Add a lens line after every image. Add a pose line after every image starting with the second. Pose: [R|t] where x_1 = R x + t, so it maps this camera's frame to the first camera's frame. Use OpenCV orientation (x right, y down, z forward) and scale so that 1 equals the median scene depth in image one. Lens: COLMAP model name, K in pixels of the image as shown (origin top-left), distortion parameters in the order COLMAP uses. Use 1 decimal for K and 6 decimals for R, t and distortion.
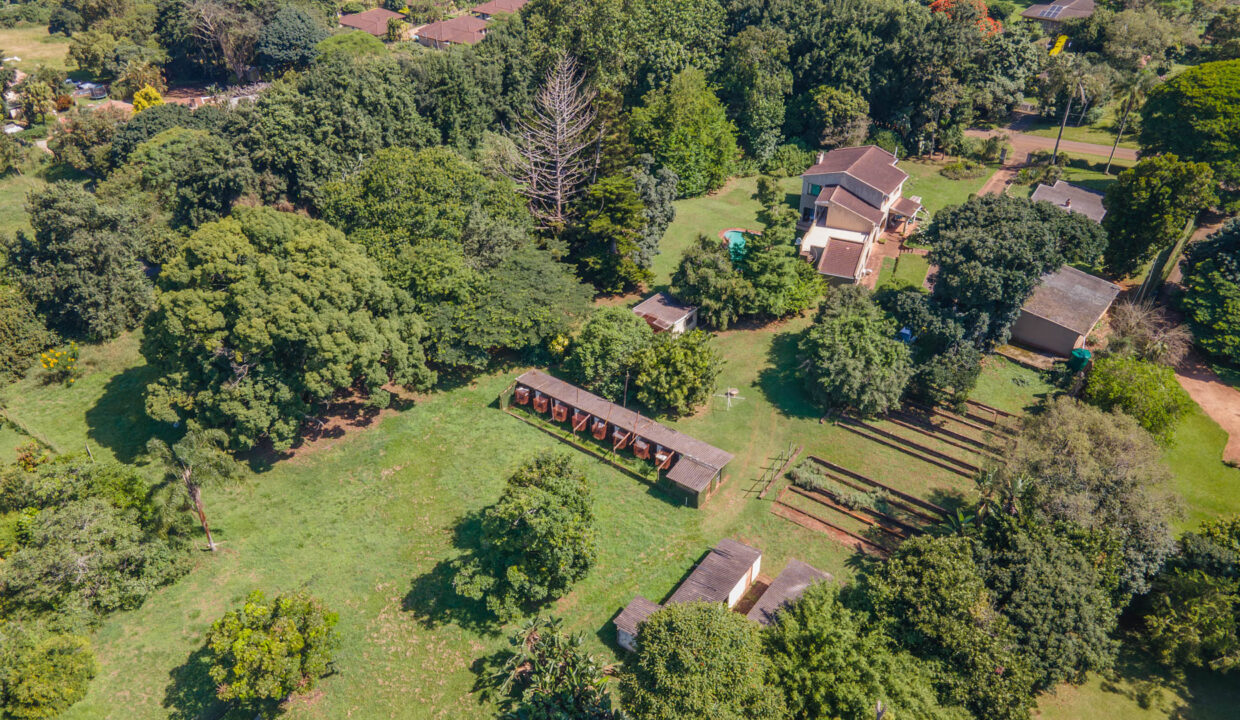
lens RADIAL K [[945.9, 0, 616.5], [0, 945.9, 354.8], [0, 0, 1]] dist [-0.003530, 0.089699]
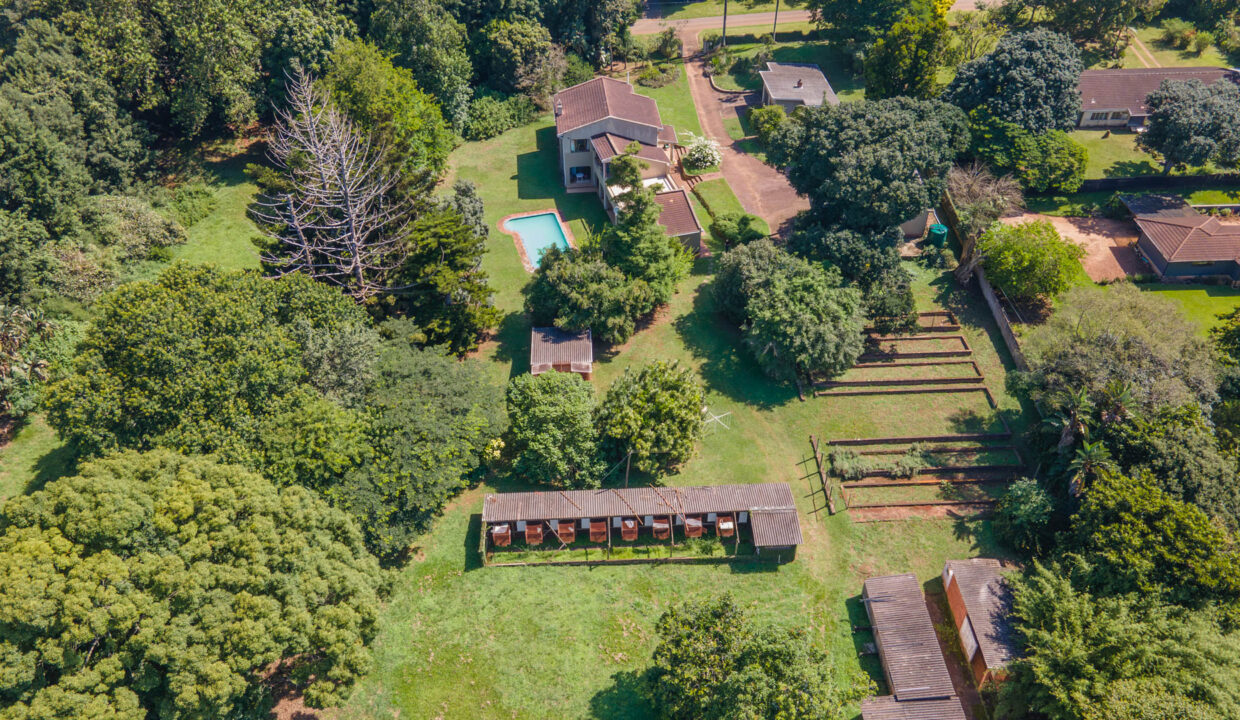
lens RADIAL K [[948.4, 0, 616.5], [0, 948.4, 350.0], [0, 0, 1]] dist [-0.015116, 0.106517]
pose [[0.784128, -0.402945, 0.471994, -0.336359], [0.349796, 0.915188, 0.200184, -0.218822], [-0.512626, 0.008132, 0.858573, 0.311375]]
